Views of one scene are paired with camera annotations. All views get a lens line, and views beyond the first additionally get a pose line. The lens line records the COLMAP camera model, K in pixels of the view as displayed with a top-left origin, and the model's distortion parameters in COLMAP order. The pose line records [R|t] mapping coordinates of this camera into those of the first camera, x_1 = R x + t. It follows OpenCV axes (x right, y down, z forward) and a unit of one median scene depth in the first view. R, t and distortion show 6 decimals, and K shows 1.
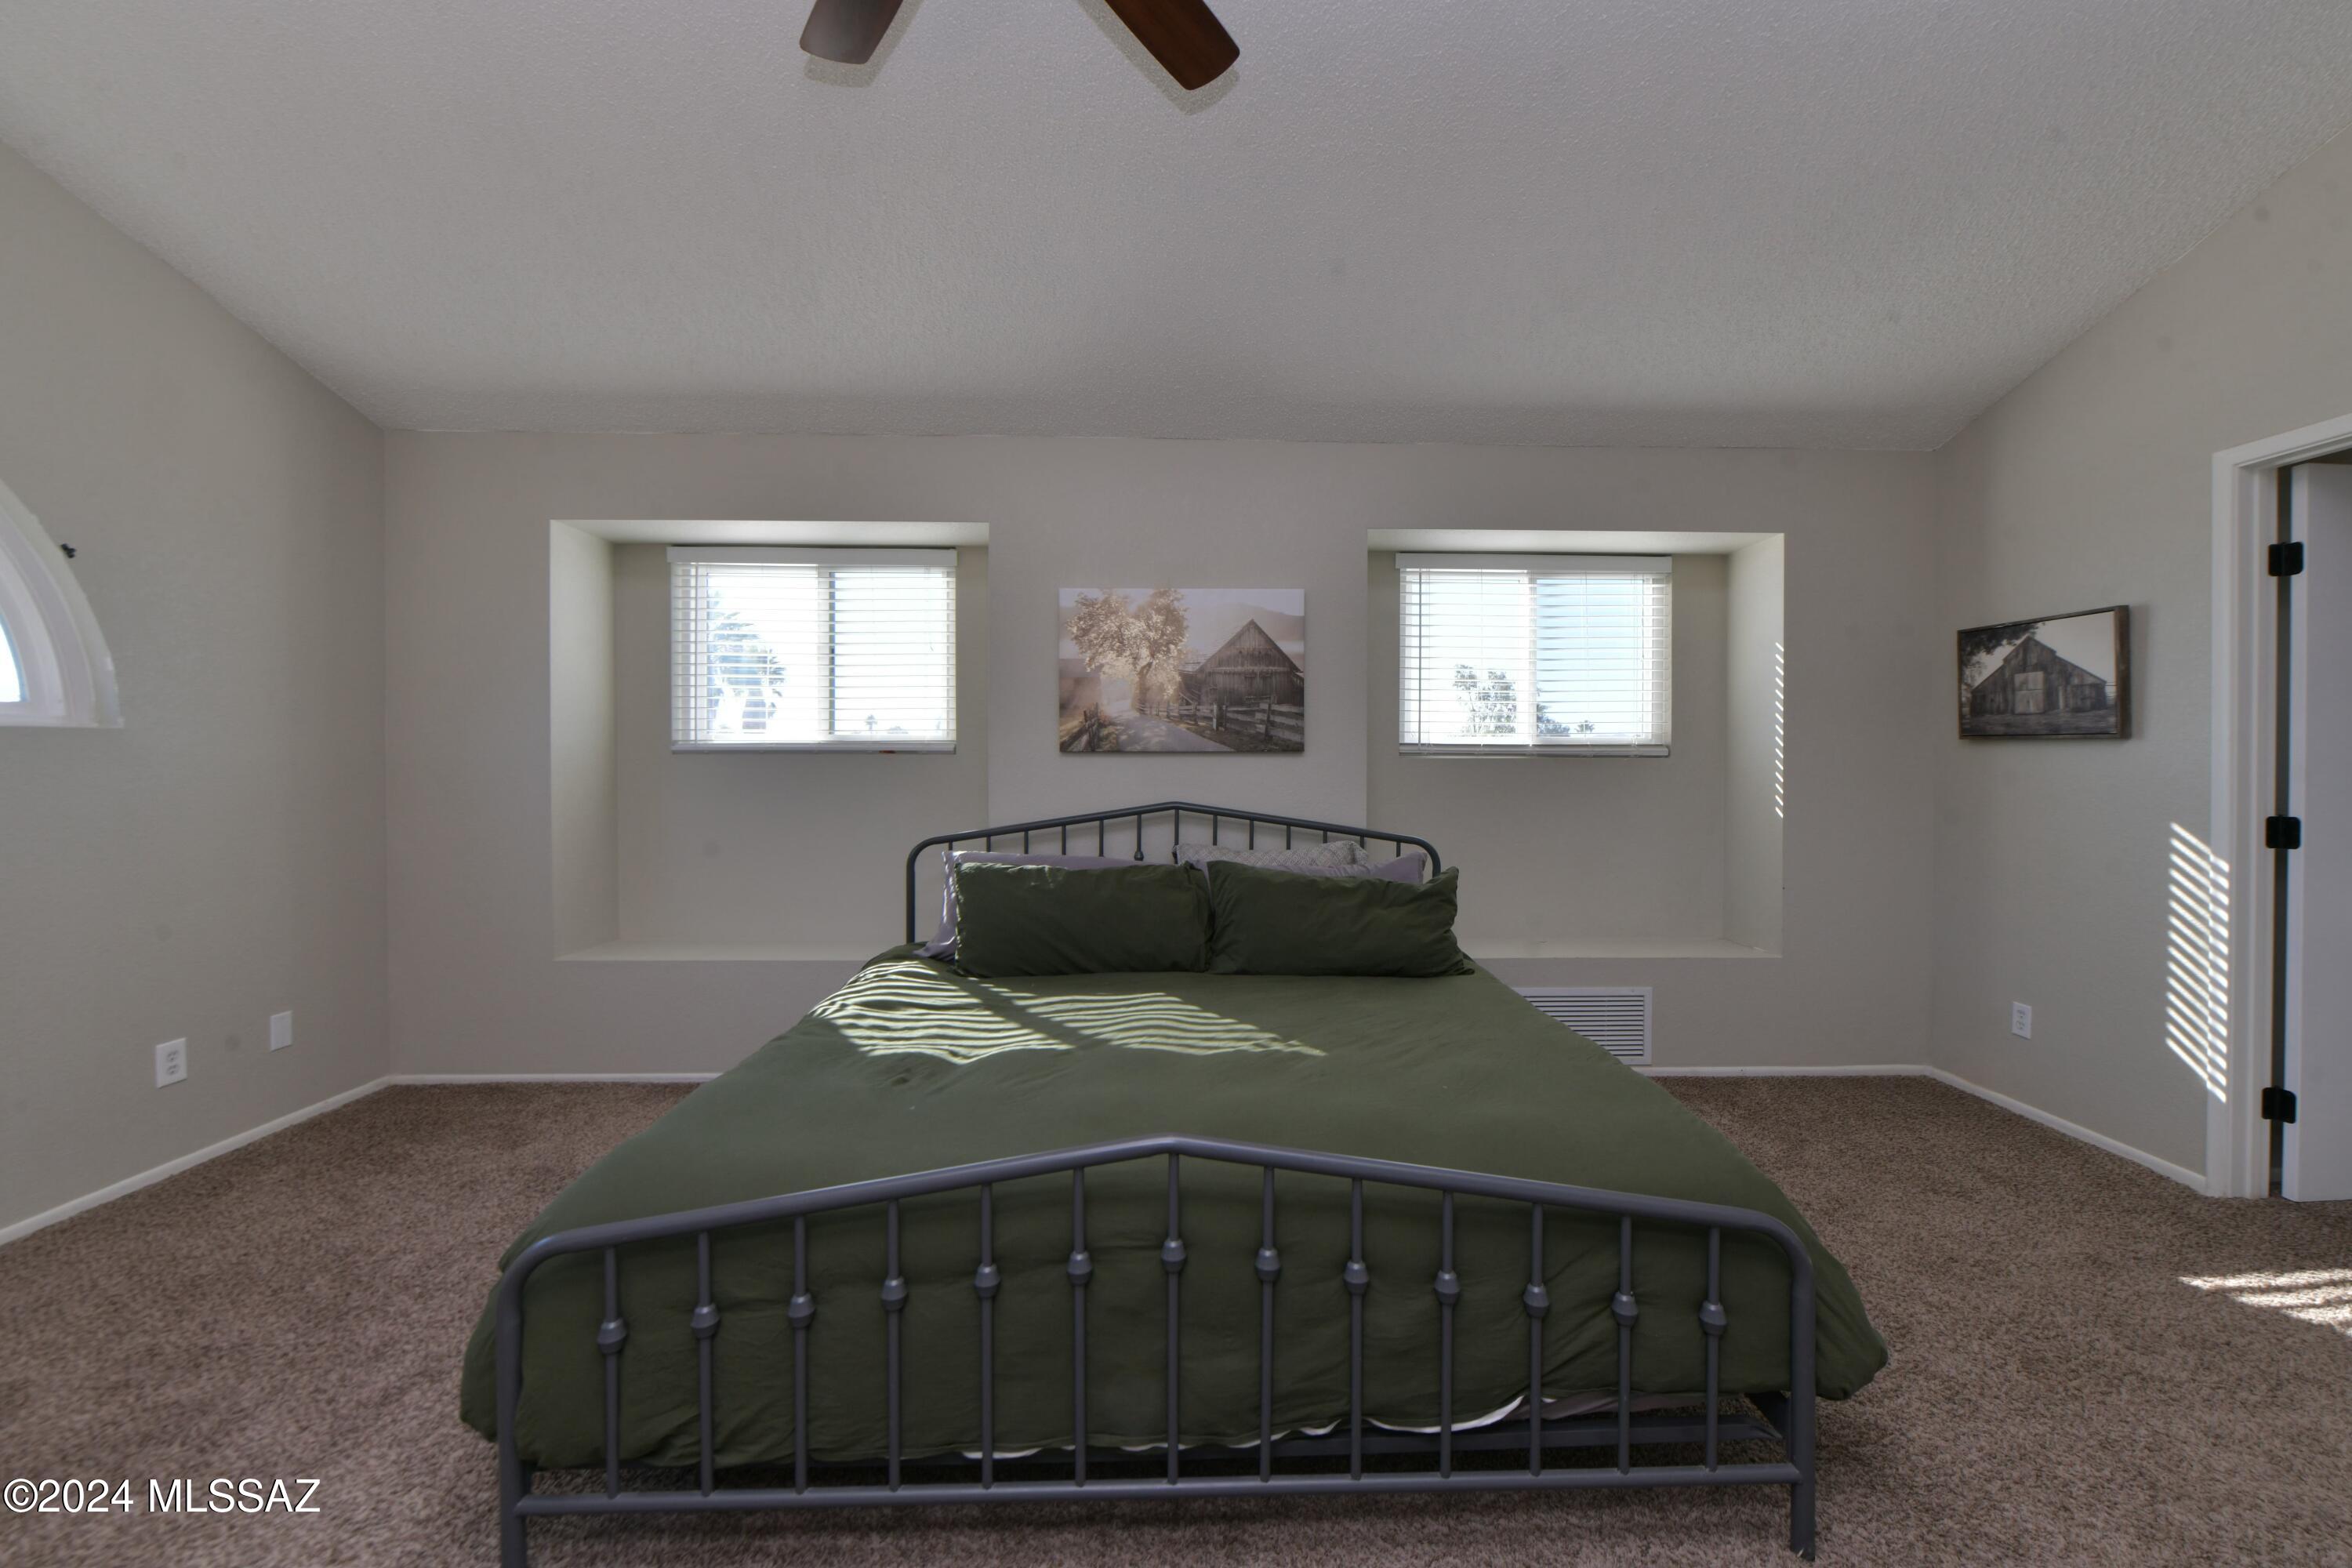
lens RADIAL K [[934.3, 0, 1182.6], [0, 934.3, 767.2], [0, 0, 1]] dist [-0.006777, 0.000615]
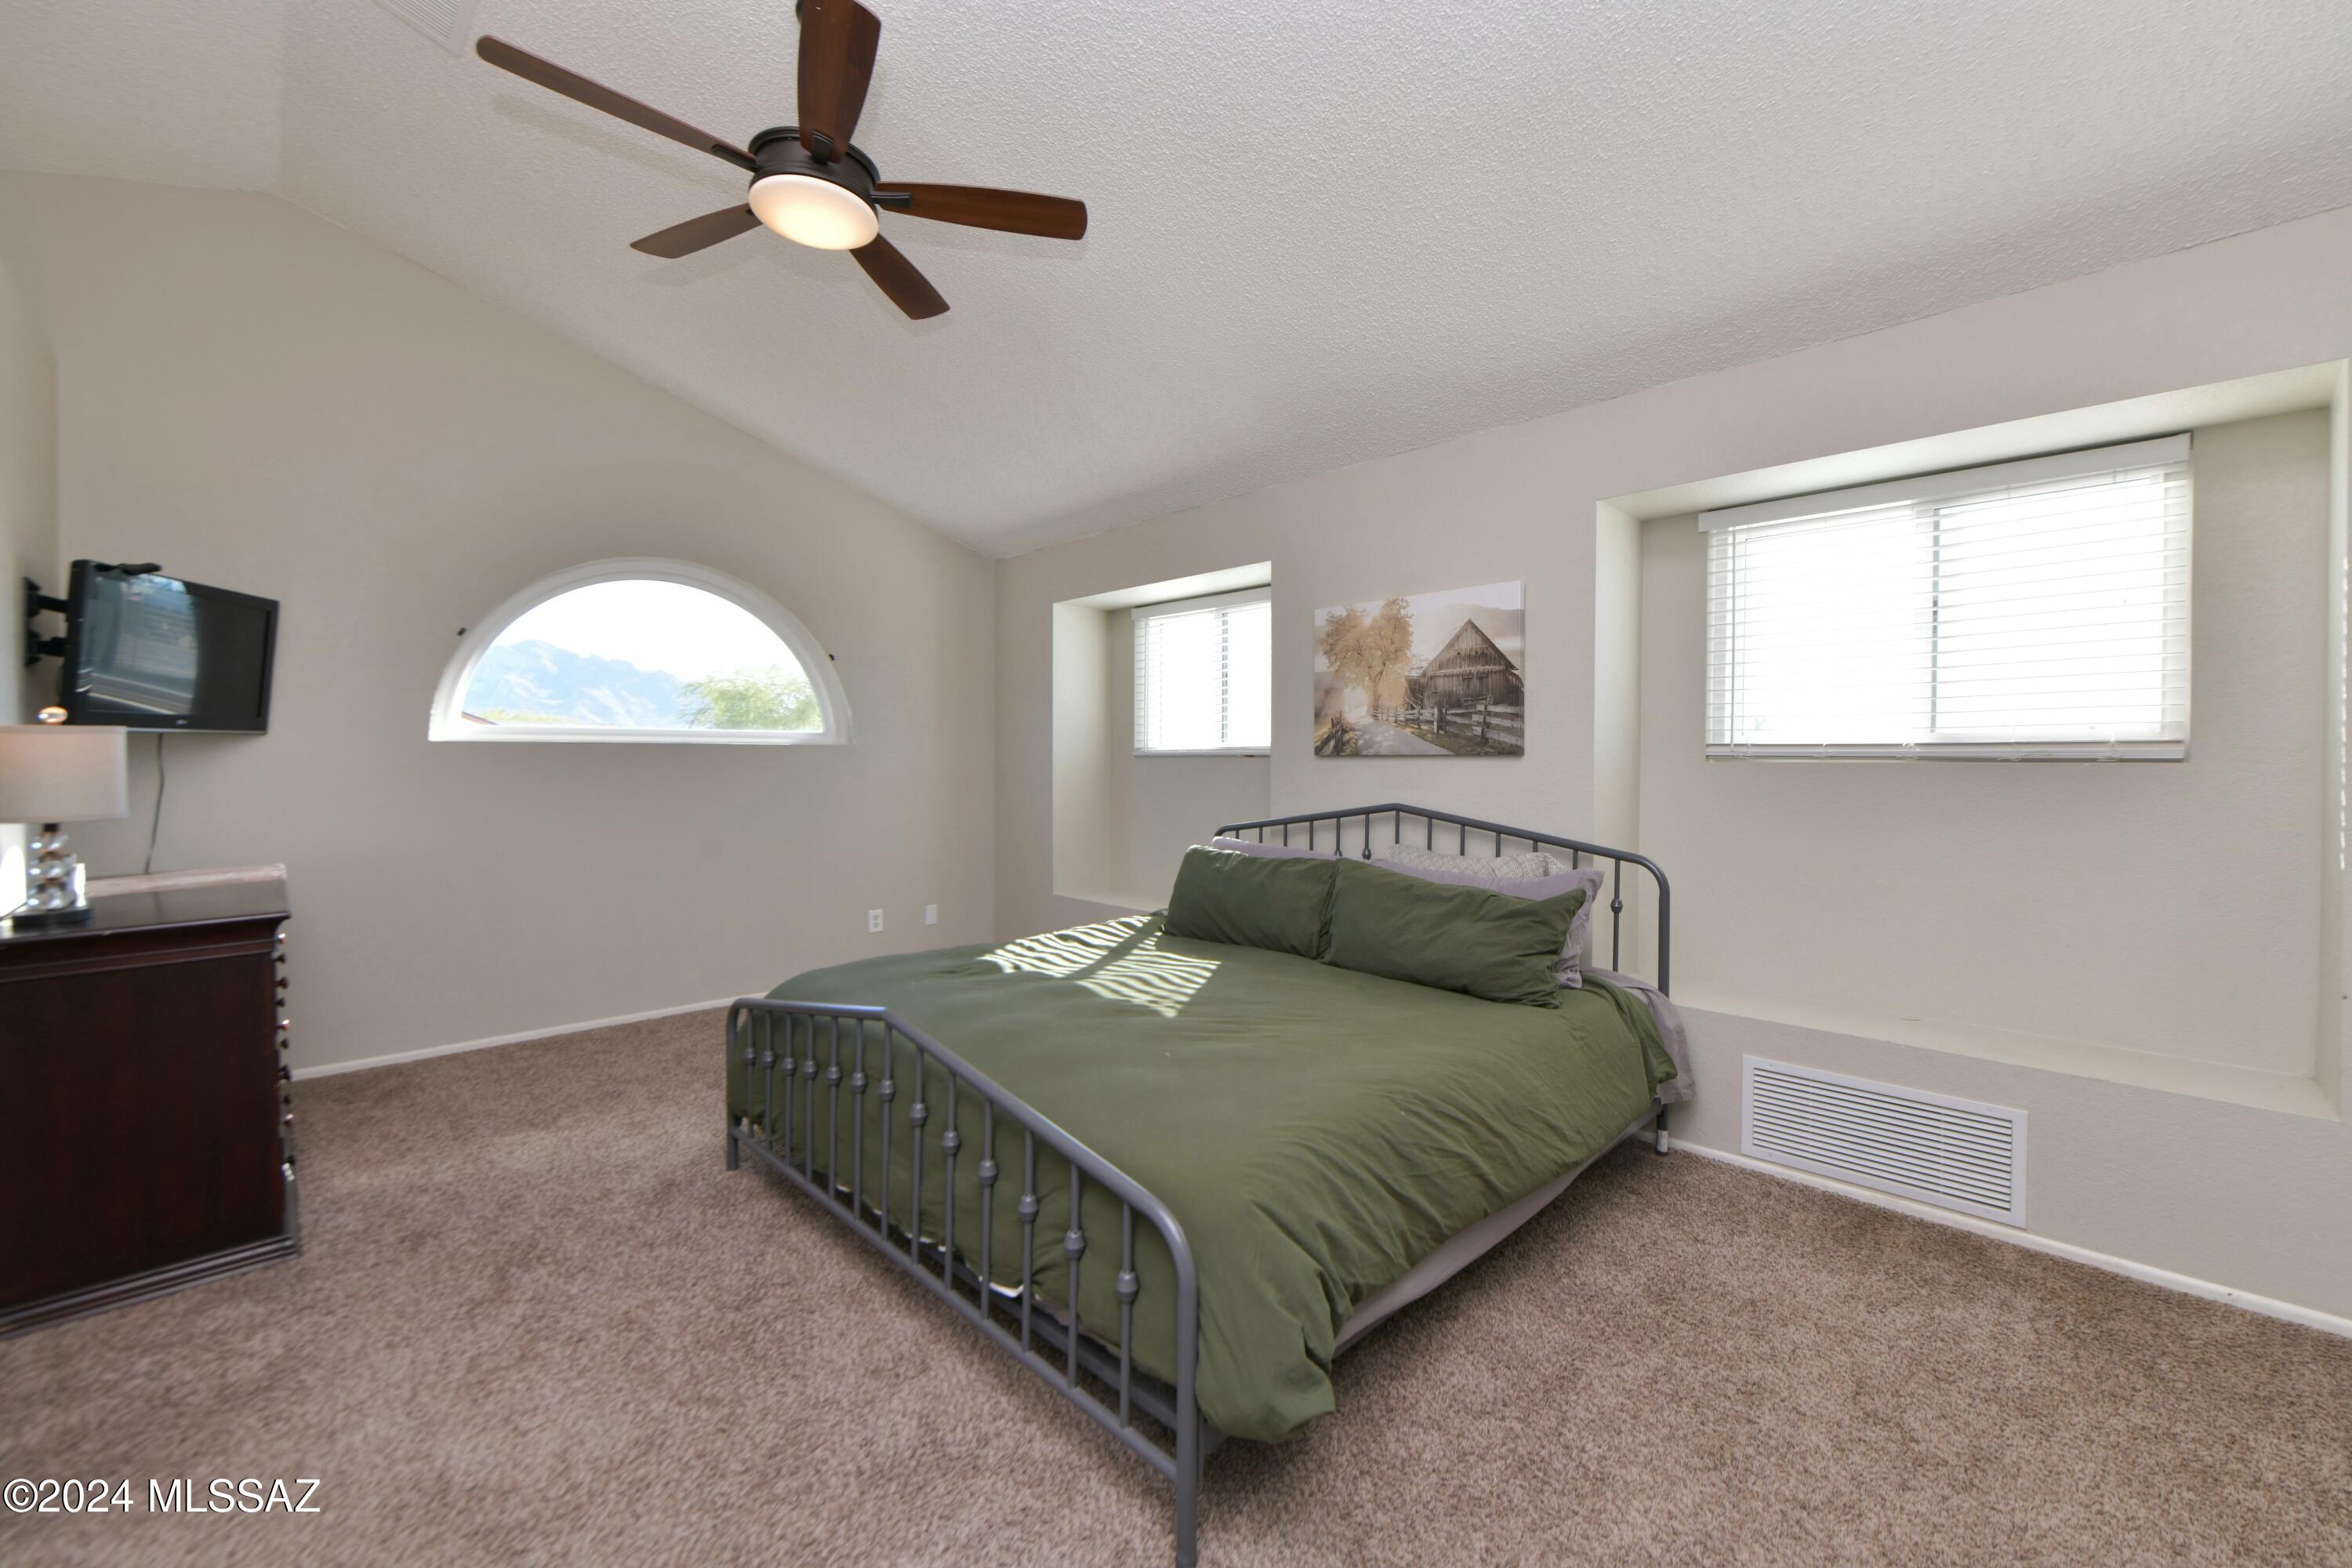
lens RADIAL K [[934.3, 0, 1215.8], [0, 934.3, 763.7], [0, 0, 1]] dist [-0.006777, 0.000615]
pose [[0.694147, 0.003638, -0.719824, 0.592790], [-0.007336, 0.999971, -0.002021, -0.003442], [0.719796, 0.006683, 0.694154, 0.135509]]
